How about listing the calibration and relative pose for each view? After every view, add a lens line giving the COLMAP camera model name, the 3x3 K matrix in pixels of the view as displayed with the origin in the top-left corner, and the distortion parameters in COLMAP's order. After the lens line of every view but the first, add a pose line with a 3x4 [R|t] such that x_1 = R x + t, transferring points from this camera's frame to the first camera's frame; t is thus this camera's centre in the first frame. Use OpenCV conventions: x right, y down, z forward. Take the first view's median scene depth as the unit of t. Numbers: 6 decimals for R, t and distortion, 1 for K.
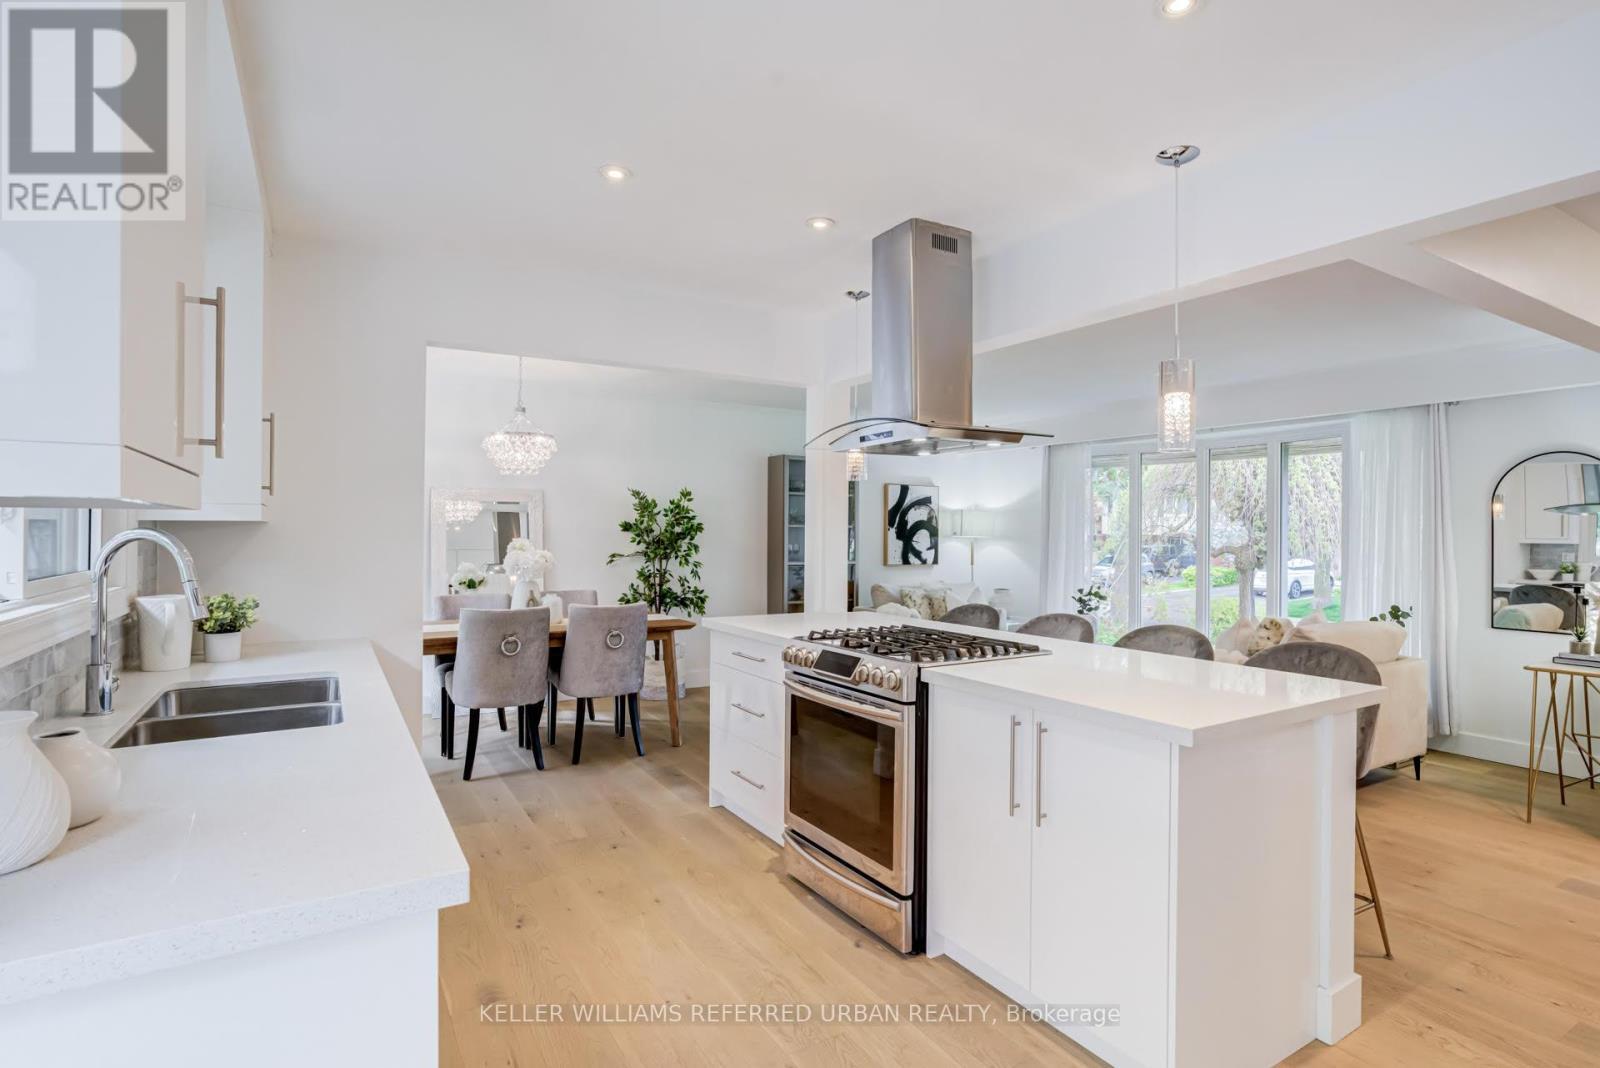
lens RADIAL K [[824.4, 0, 795.1], [0, 824.4, 524.6], [0, 0, 1]] dist [-0.006140, 0.000105]
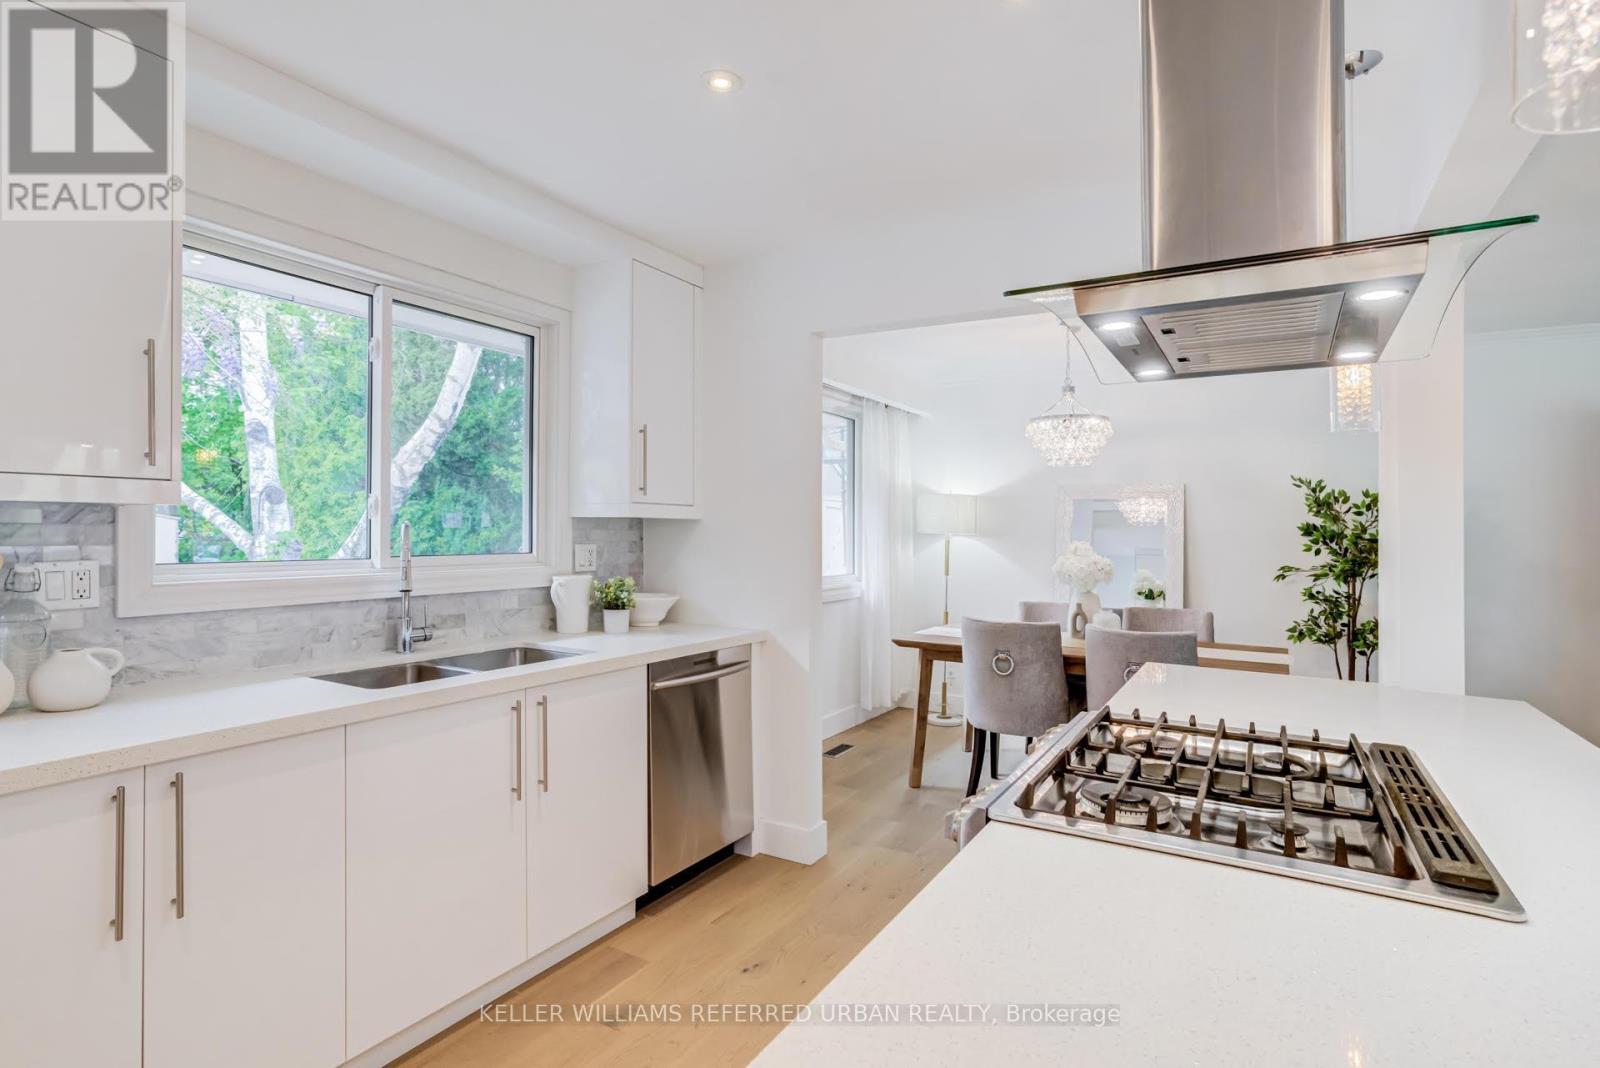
lens RADIAL K [[801.5, 0, 808.0], [0, 801.5, 518.9], [0, 0, 1]] dist [-0.004015, -0.000374]
pose [[0.486285, -0.010742, -0.873734, 0.201188], [-0.005343, 0.999869, -0.015266, 0.005990], [0.873784, 0.012092, 0.486164, 0.278947]]
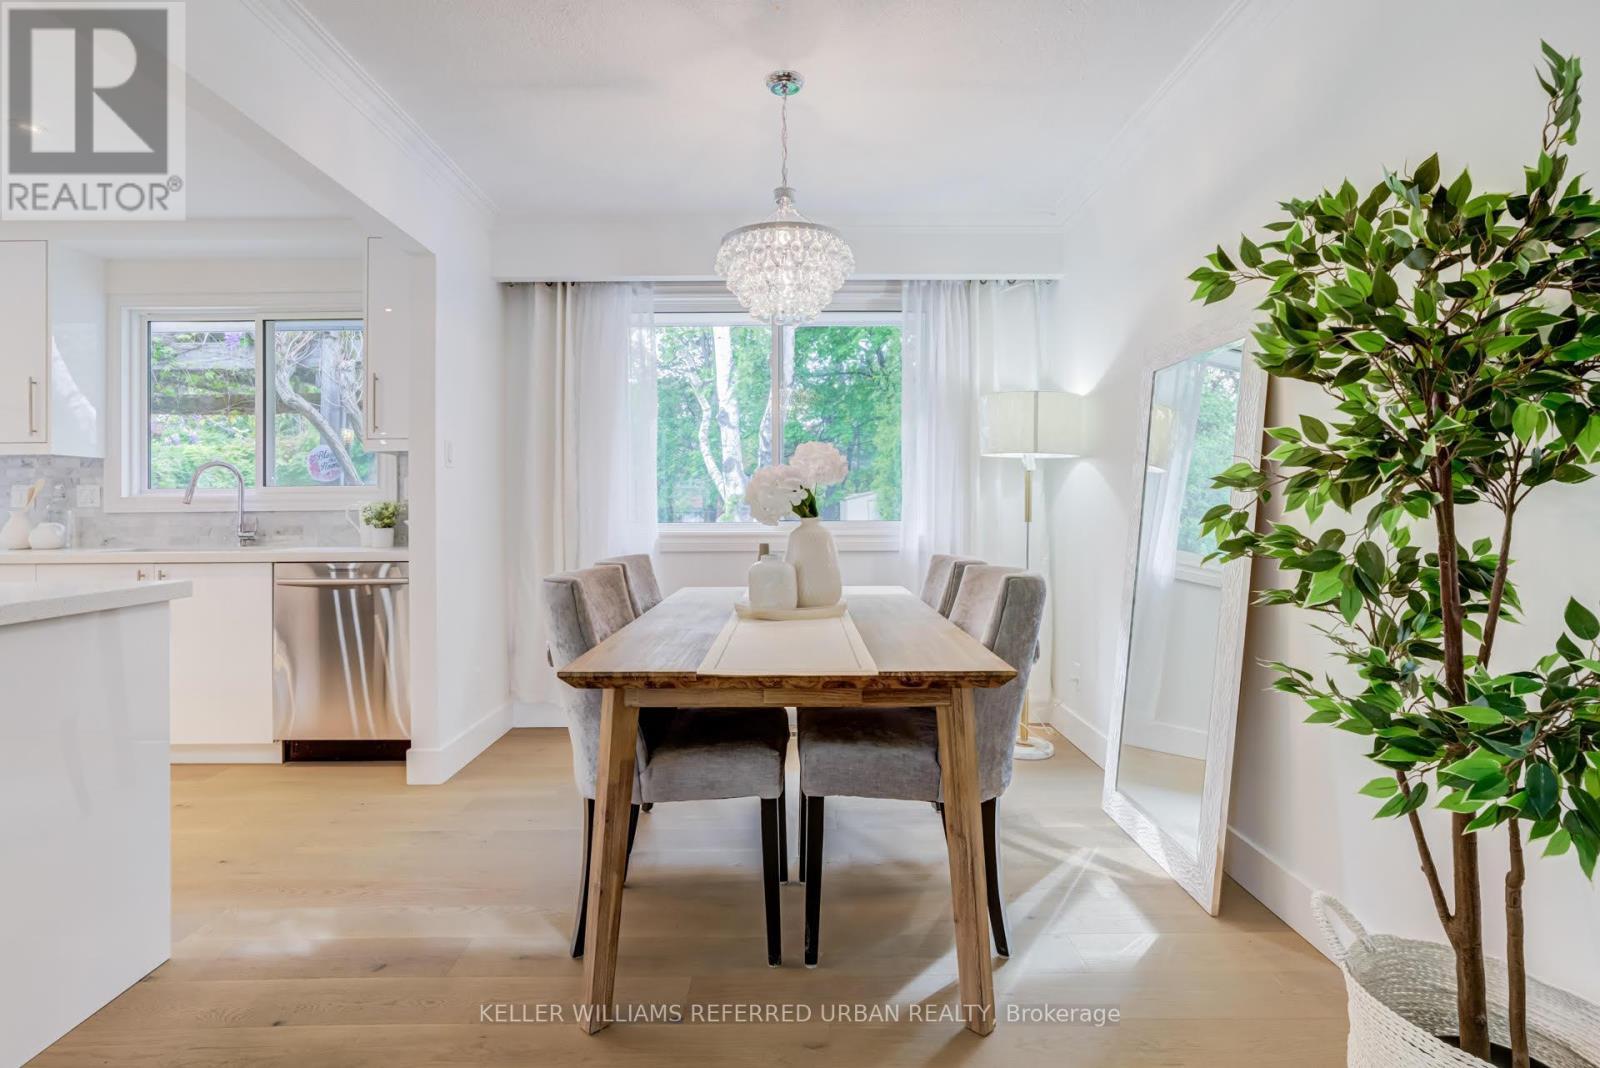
lens RADIAL K [[824.4, 0, 795.1], [0, 824.4, 524.6], [0, 0, 1]] dist [-0.006140, 0.000105]
pose [[-0.483013, 0.019398, -0.875398, 0.107077], [0.008867, 0.999812, 0.017263, 0.043712], [0.875568, 0.000577, -0.483094, 0.986370]]
